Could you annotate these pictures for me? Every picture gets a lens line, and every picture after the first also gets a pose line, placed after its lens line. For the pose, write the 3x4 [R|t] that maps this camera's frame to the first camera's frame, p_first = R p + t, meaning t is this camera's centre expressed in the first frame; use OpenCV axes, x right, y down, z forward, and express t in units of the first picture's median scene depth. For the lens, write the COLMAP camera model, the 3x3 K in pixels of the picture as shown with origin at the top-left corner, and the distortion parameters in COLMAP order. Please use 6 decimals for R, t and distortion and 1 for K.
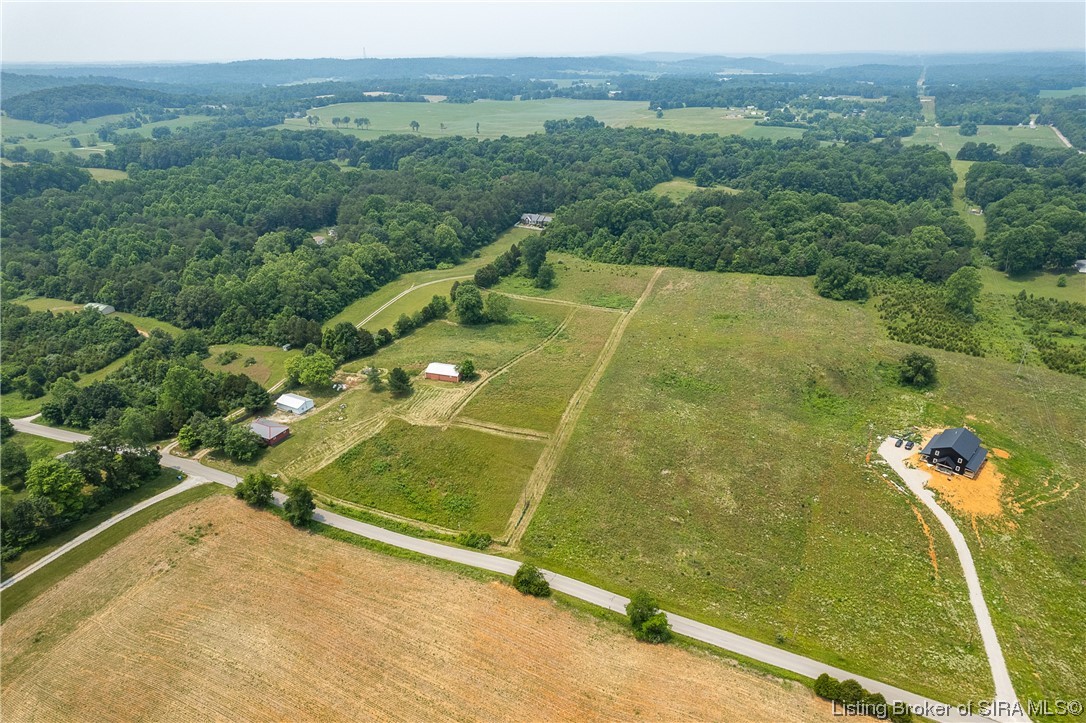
lens RADIAL K [[693.9, 0, 543.8], [0, 693.9, 370.3], [0, 0, 1]] dist [-0.070598, 0.066627]
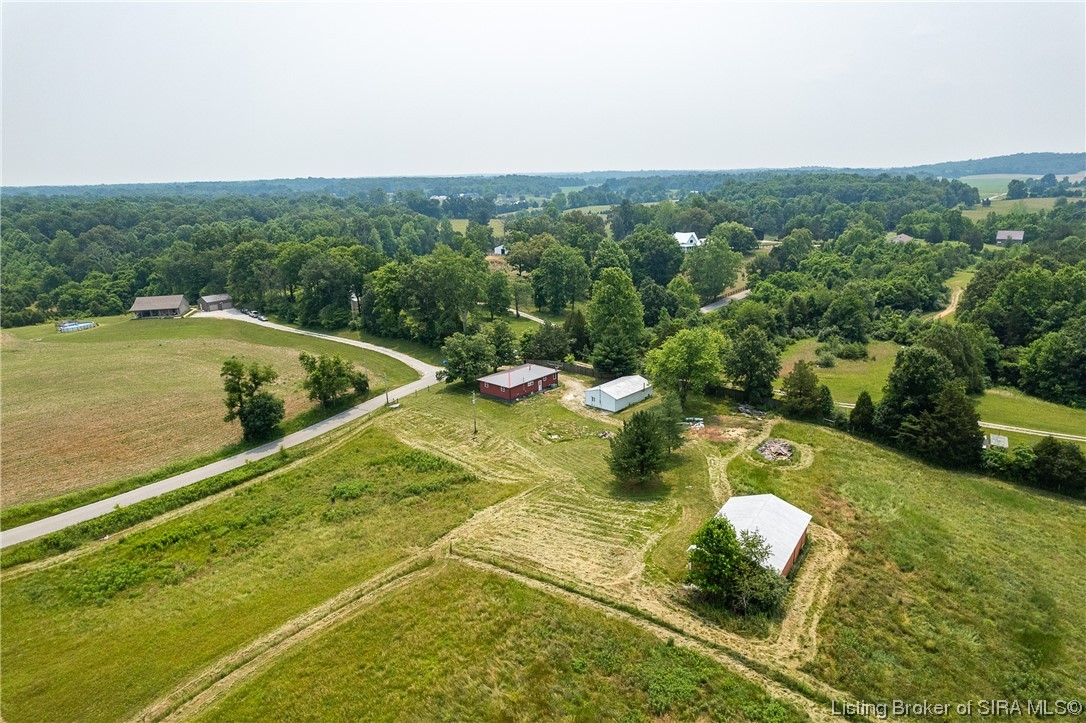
lens RADIAL K [[693.9, 0, 544.7], [0, 693.9, 364.7], [0, 0, 1]] dist [-0.070598, 0.066627]
pose [[-0.253083, 0.279126, -0.926303, 0.096047], [-0.389070, 0.847267, 0.361611, -0.105307], [0.885762, 0.451914, -0.105829, 0.784396]]
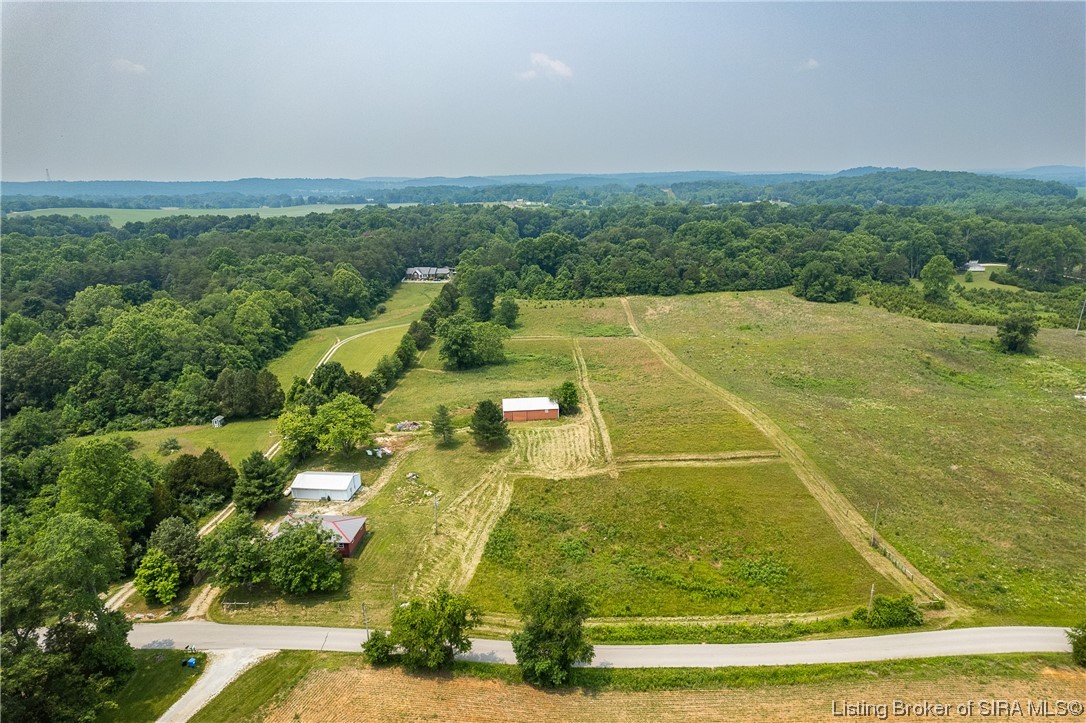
lens RADIAL K [[693.9, 0, 544.4], [0, 693.9, 365.8], [0, 0, 1]] dist [-0.070598, 0.066627]
pose [[0.922025, -0.108061, 0.371743, -0.311487], [0.171286, 0.975020, -0.141409, 0.049402], [-0.347177, 0.194057, 0.917502, 0.329089]]
